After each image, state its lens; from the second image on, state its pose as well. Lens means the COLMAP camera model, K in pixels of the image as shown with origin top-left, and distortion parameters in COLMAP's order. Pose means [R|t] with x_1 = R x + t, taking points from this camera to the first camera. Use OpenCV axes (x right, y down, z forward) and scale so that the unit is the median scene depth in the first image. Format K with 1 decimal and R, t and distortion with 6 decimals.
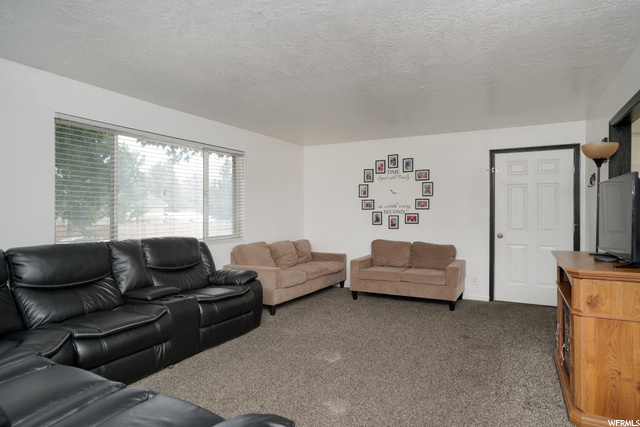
lens RADIAL K [[382.8, 0, 320.7], [0, 382.8, 215.3], [0, 0, 1]] dist [0.001187, 0.000339]
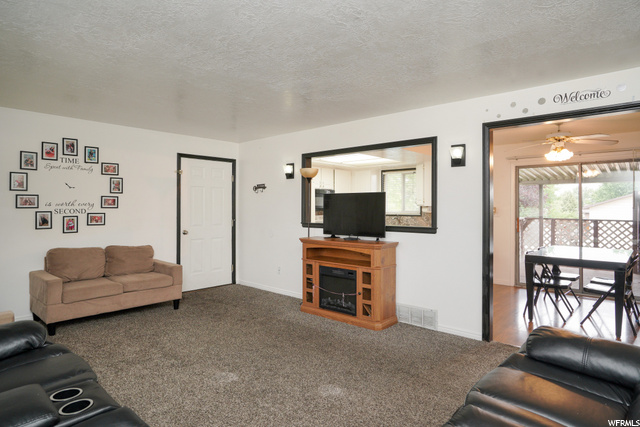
lens RADIAL K [[373.5, 0, 318.1], [0, 373.5, 207.1], [0, 0, 1]] dist [-0.006652, 0.003488]
pose [[0.261272, 0.000841, 0.965265, -0.424585], [0.007486, 0.999968, -0.002897, -0.011911], [-0.965236, 0.007983, 0.261257, 0.317008]]
